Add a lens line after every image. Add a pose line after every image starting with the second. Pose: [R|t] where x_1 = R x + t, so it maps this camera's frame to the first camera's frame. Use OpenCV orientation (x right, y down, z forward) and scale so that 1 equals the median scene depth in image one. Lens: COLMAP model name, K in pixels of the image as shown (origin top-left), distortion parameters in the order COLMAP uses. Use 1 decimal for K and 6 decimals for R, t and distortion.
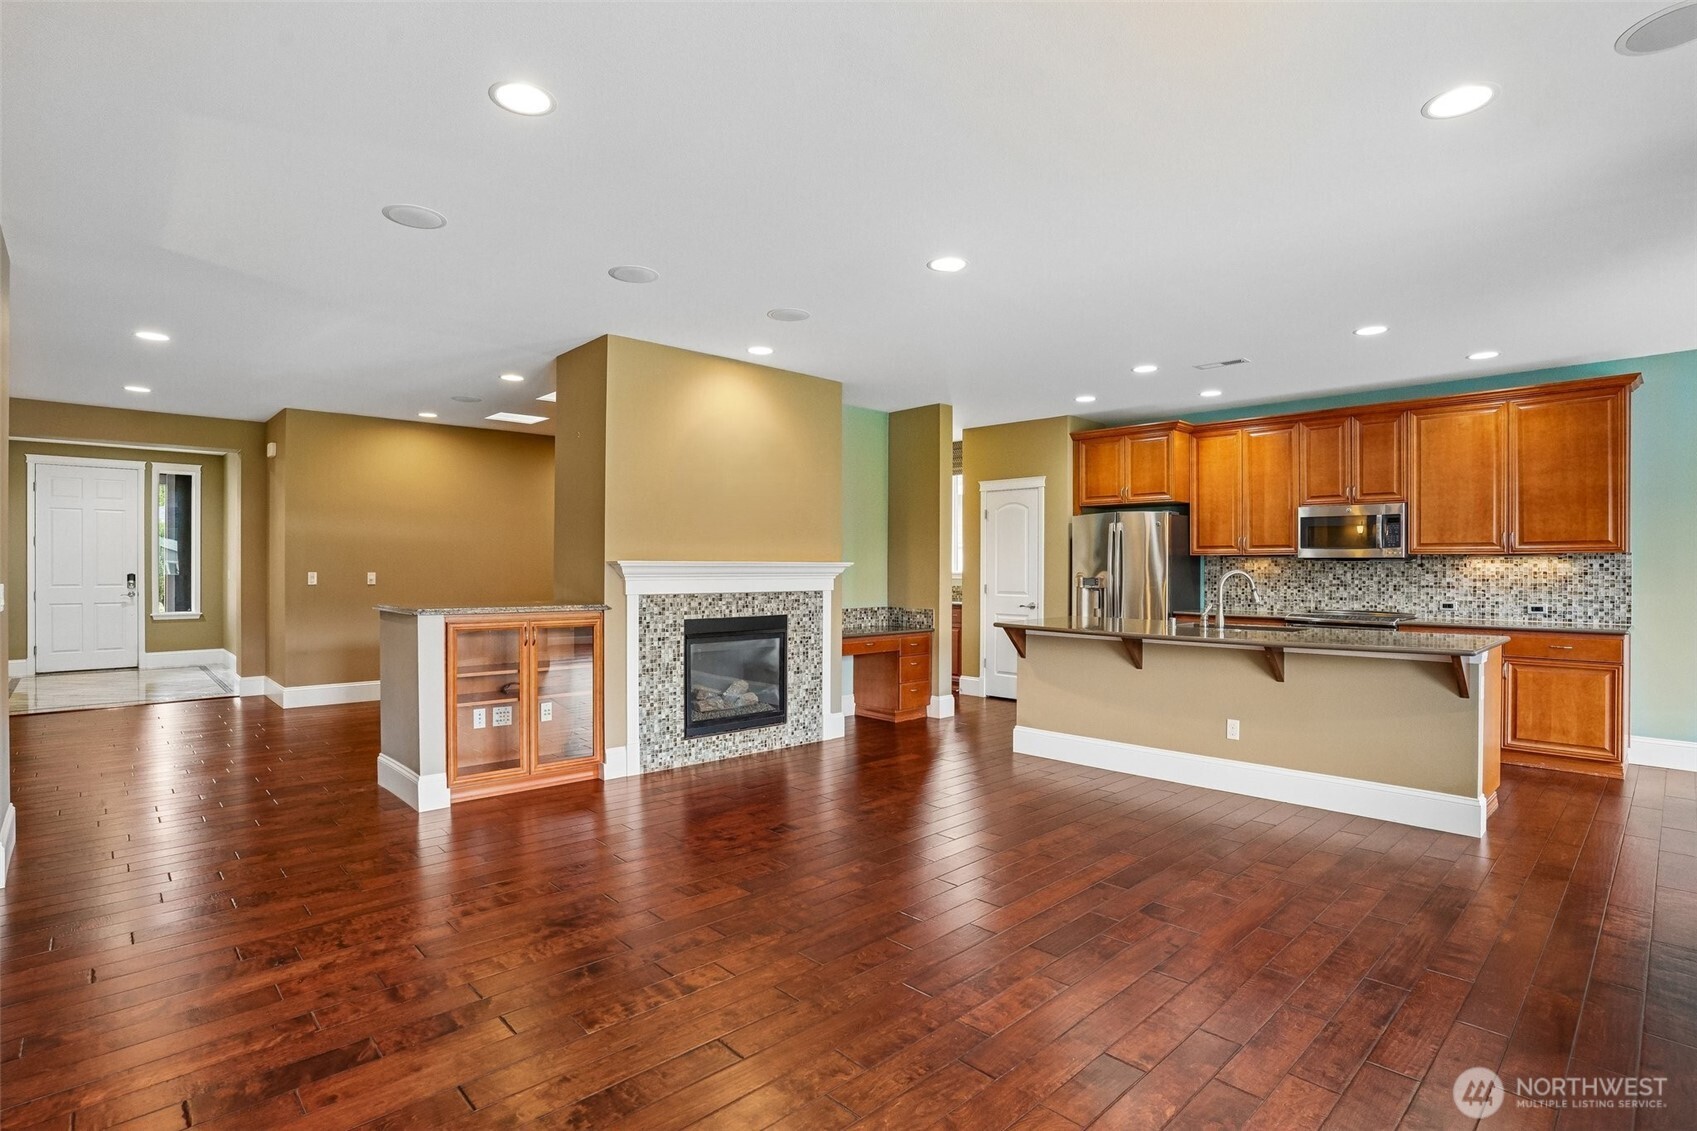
lens RADIAL K [[835.7, 0, 840.7], [0, 835.7, 567.0], [0, 0, 1]] dist [0.000923, 0.001309]
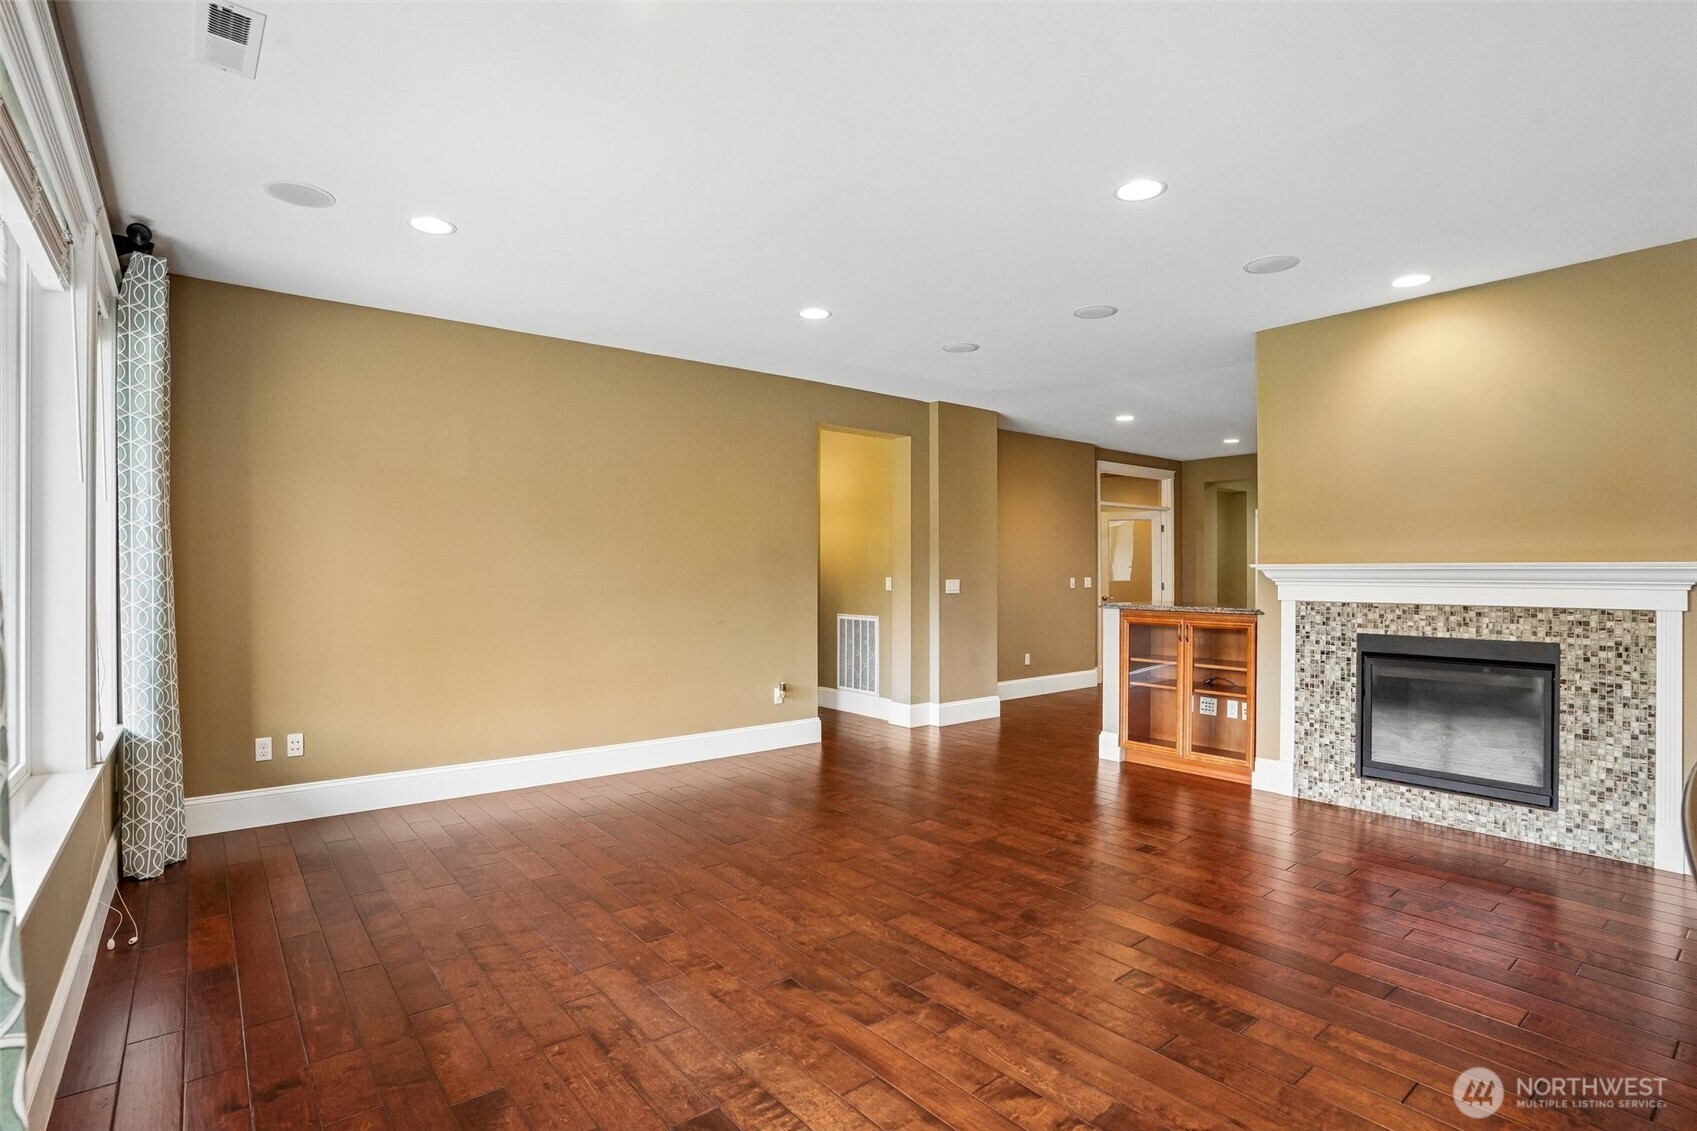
lens RADIAL K [[835.7, 0, 840.8], [0, 835.7, 571.0], [0, 0, 1]] dist [0.000923, 0.001309]
pose [[-0.035804, -0.004025, -0.999351, 0.669582], [-0.003478, 0.999986, -0.003902, 0.005613], [0.999353, 0.003336, -0.035817, 0.516276]]
